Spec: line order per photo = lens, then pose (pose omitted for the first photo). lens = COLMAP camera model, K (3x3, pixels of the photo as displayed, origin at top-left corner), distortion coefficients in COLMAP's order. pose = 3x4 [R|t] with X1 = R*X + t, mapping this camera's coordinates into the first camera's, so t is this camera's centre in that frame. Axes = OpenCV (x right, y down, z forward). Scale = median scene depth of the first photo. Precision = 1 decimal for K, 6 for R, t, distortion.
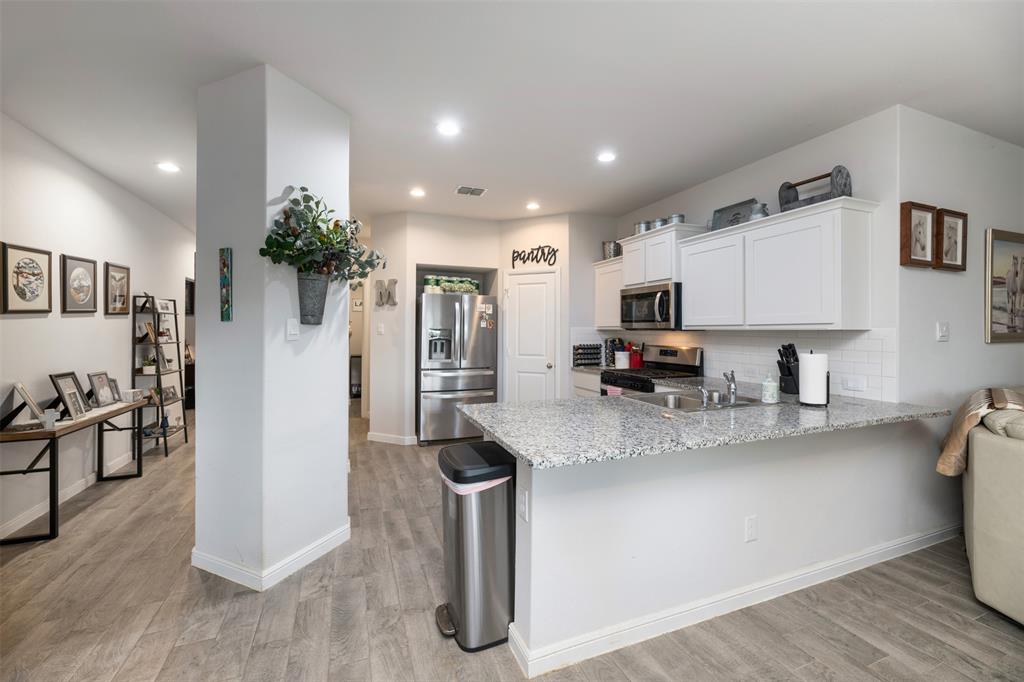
lens RADIAL K [[418.5, 0, 509.7], [0, 418.5, 322.3], [0, 0, 1]] dist [-0.002022, -0.001768]
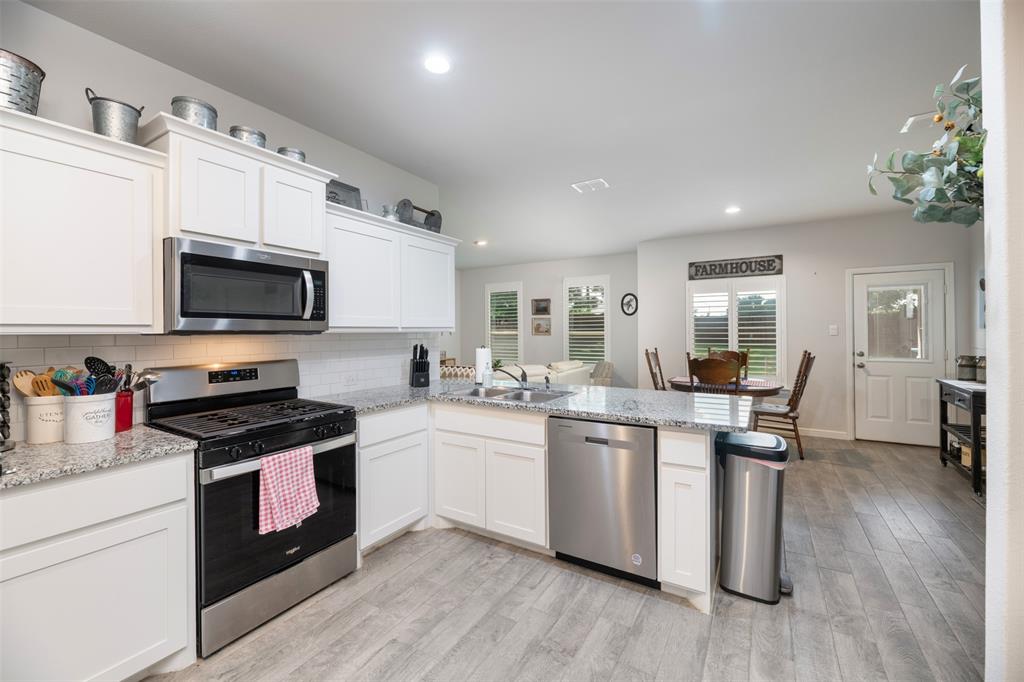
lens RADIAL K [[418.5, 0, 511.3], [0, 418.5, 329.1], [0, 0, 1]] dist [-0.002022, -0.001768]
pose [[-0.606725, 0.005749, 0.794891, -0.237945], [-0.009495, 0.999850, -0.014478, 0.014321], [-0.794855, -0.016331, -0.606580, 0.891297]]
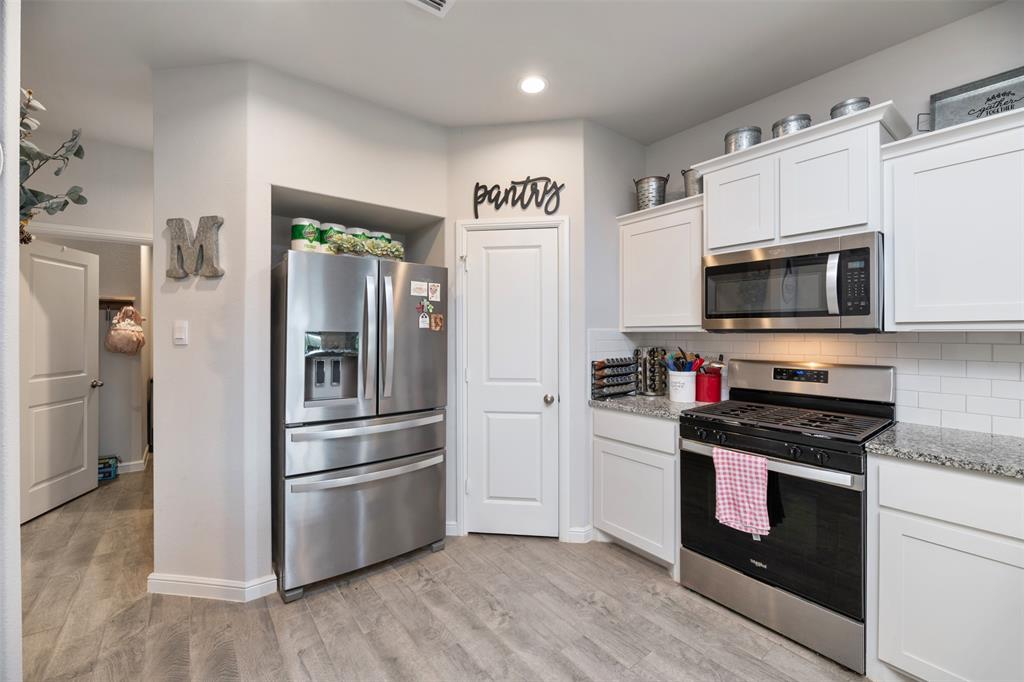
lens RADIAL K [[418.5, 0, 509.0], [0, 418.5, 330.6], [0, 0, 1]] dist [-0.002022, -0.001768]
pose [[0.959561, -0.003021, 0.281484, -0.108723], [-0.000571, 0.999919, 0.012676, 0.008445], [-0.281500, -0.012324, 0.959482, 0.509619]]
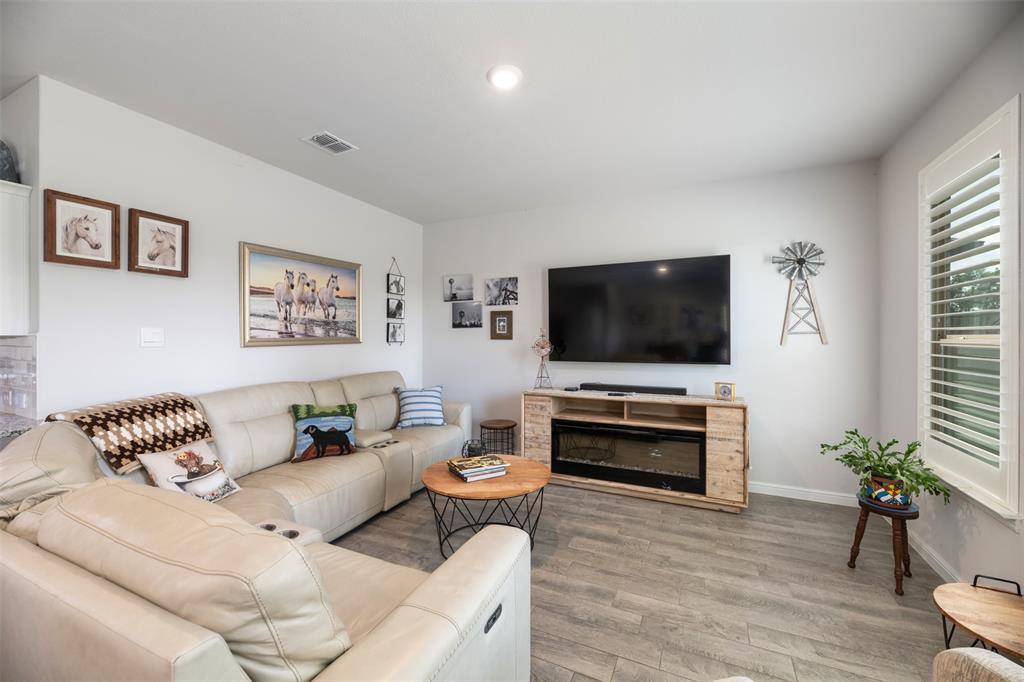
lens RADIAL K [[418.5, 0, 508.1], [0, 418.5, 341.9], [0, 0, 1]] dist [-0.002022, -0.001768]
pose [[0.721209, -0.012133, 0.692612, 0.546482], [-0.010871, 0.999525, 0.028830, -0.002223], [-0.692633, -0.028322, 0.720734, -0.160893]]
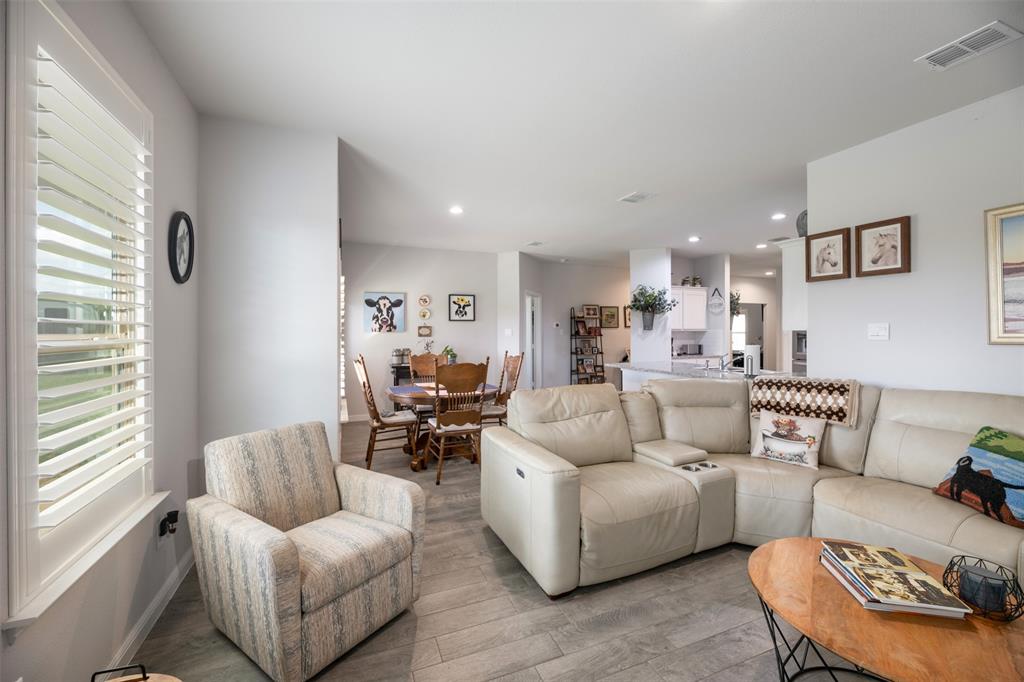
lens RADIAL K [[418.5, 0, 515.0], [0, 418.5, 332.1], [0, 0, 1]] dist [-0.002022, -0.001768]
pose [[0.033796, -0.002662, -0.999425, 1.197037], [0.020754, 0.999783, -0.001961, 0.003492], [0.999213, -0.020676, 0.033844, 0.000302]]
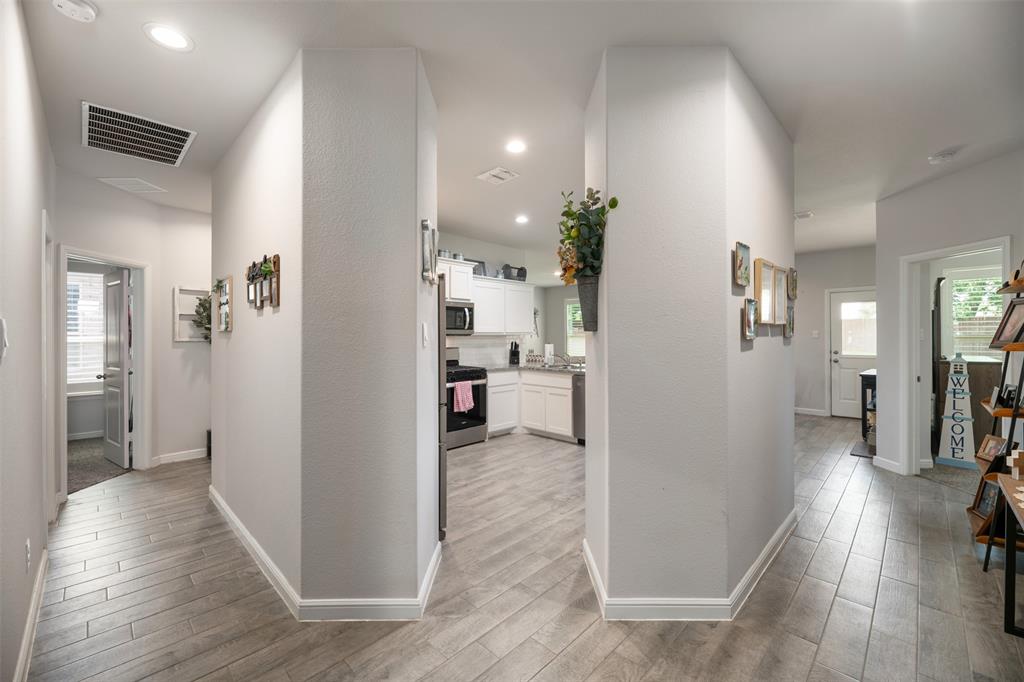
lens RADIAL K [[418.5, 0, 514.4], [0, 418.5, 334.8], [0, 0, 1]] dist [-0.002022, -0.001768]
pose [[-0.419405, -0.001971, 0.907797, -0.758802], [-0.014026, 0.999892, -0.004309, 0.015747], [-0.907691, -0.014540, -0.419388, 1.129448]]
